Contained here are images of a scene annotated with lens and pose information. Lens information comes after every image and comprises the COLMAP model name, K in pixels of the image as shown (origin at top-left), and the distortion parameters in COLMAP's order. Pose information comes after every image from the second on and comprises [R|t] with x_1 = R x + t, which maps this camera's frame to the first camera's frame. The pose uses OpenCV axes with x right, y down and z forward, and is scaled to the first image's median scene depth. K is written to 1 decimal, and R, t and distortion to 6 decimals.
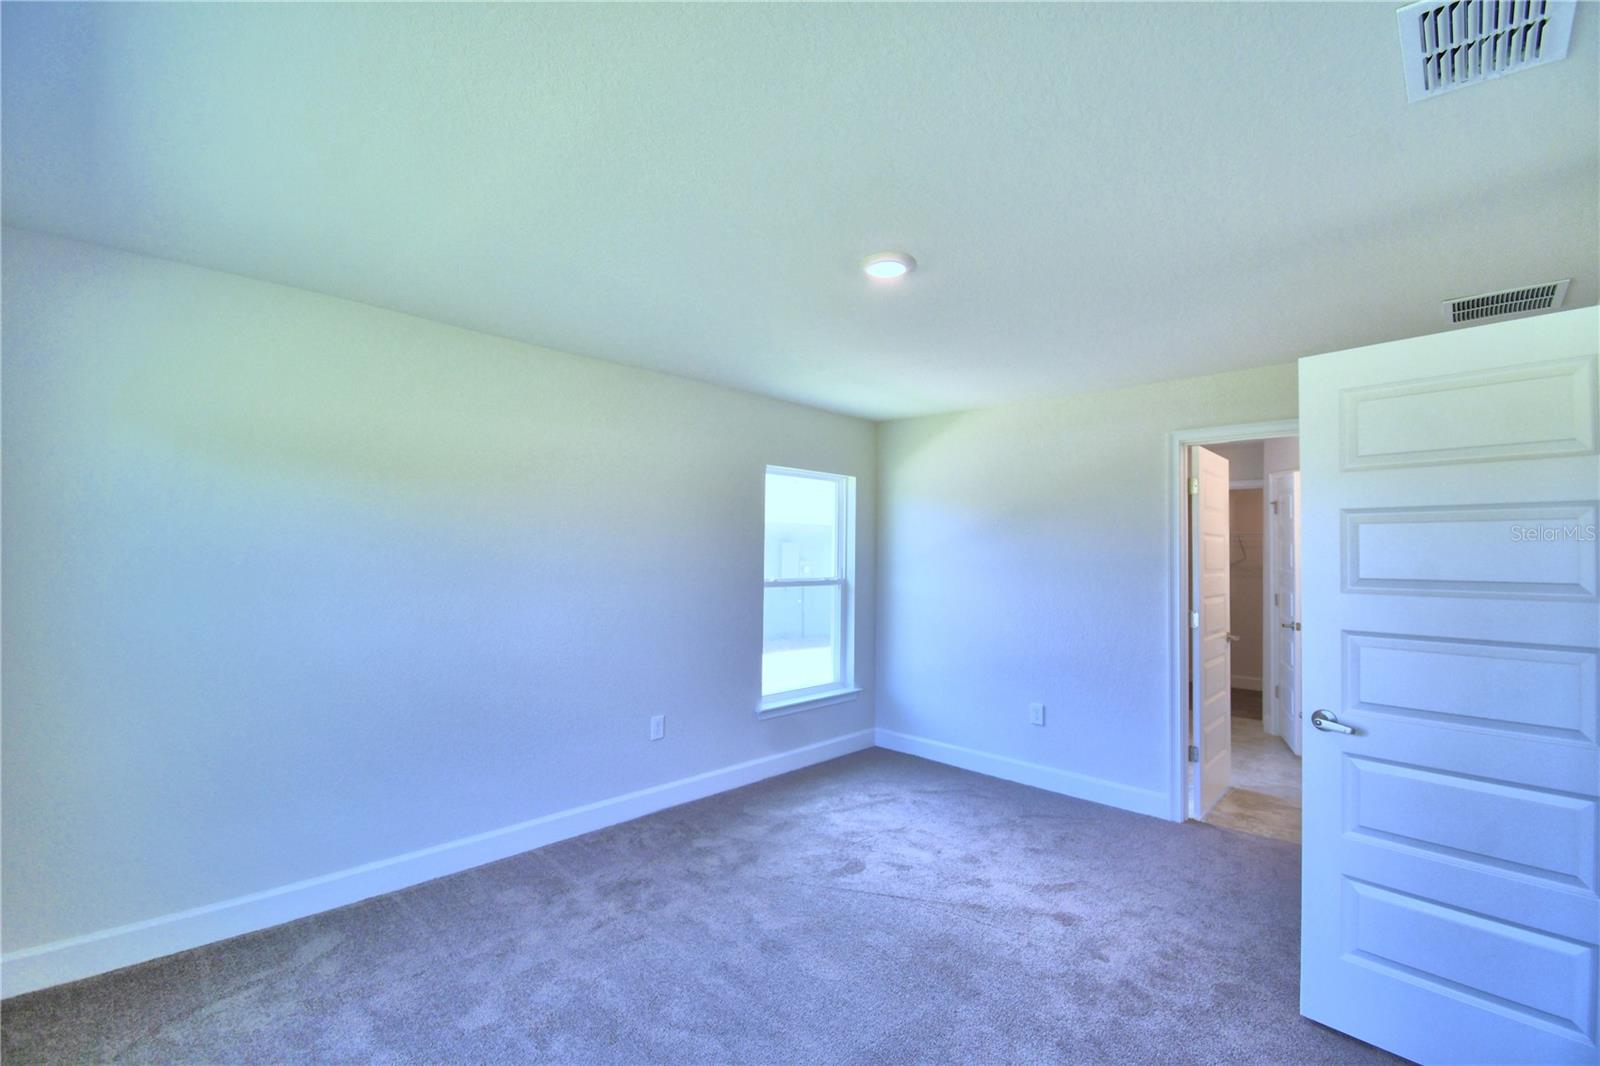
lens RADIAL K [[720.8, 0, 780.5], [0, 720.8, 532.2], [0, 0, 1]] dist [0.016455, -0.019970]
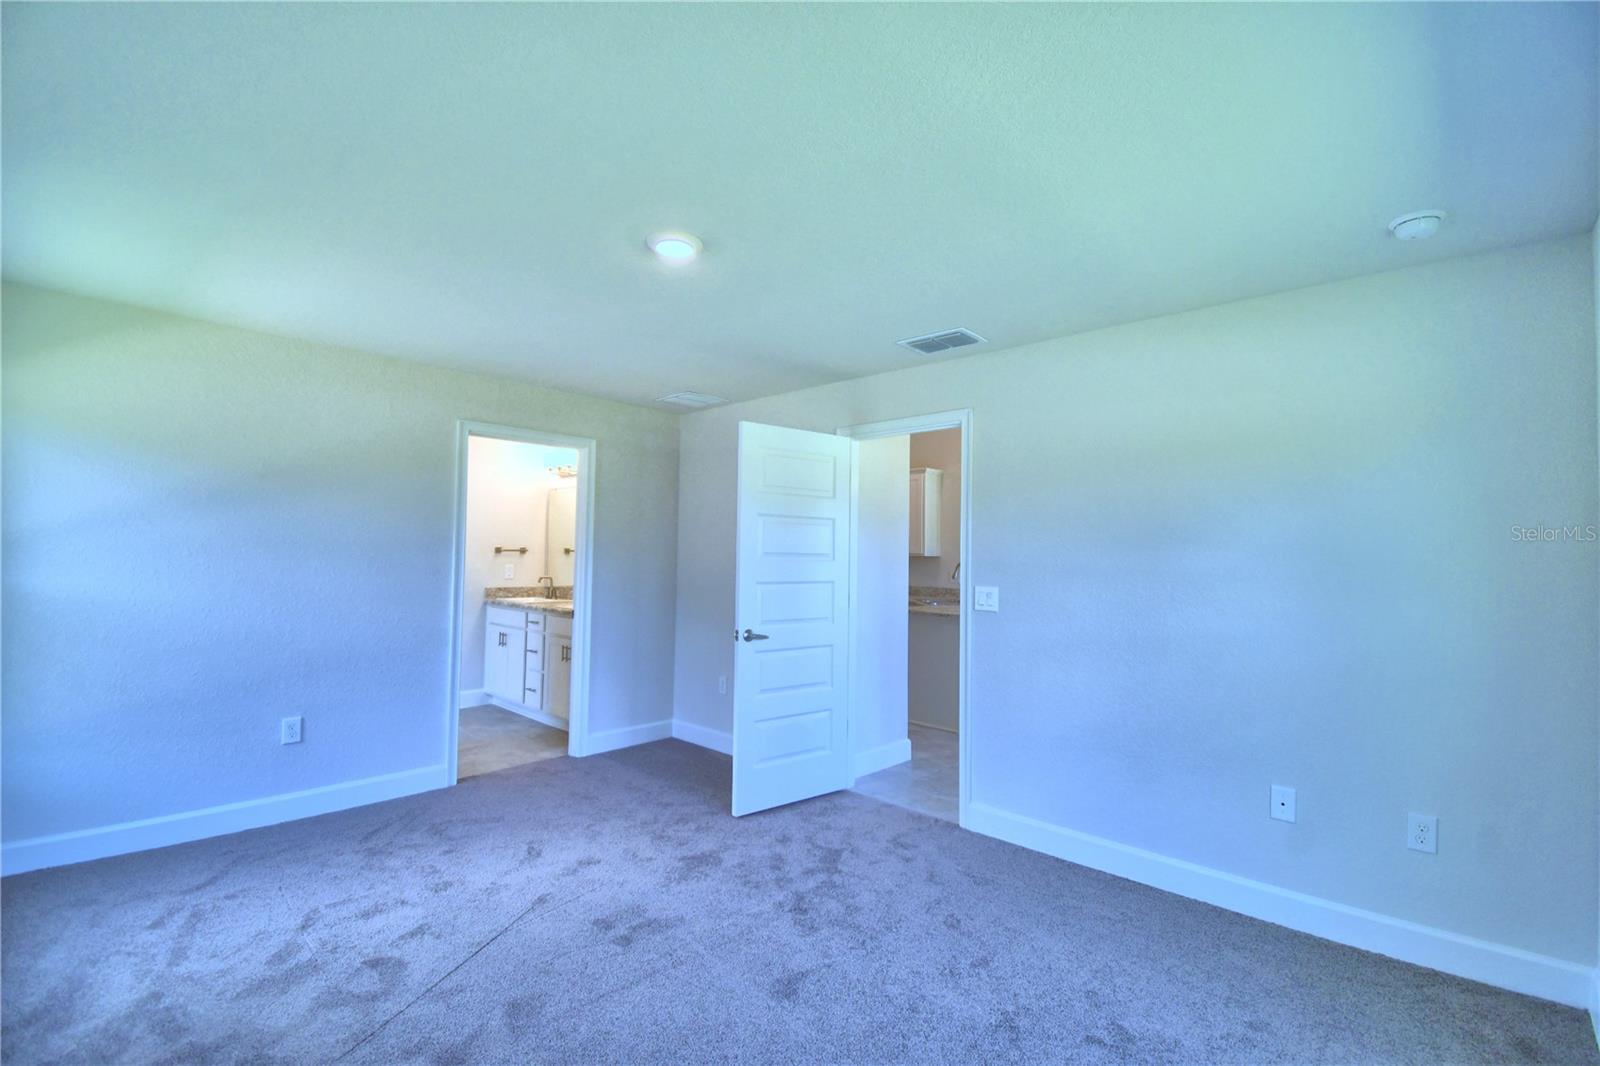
lens RADIAL K [[720.8, 0, 814.3], [0, 720.8, 537.0], [0, 0, 1]] dist [0.016455, -0.019970]
pose [[-0.043924, 0.008035, 0.999003, -0.581427], [-0.042810, 0.999034, -0.009917, 0.024165], [-0.998117, -0.043203, -0.043538, 0.568682]]
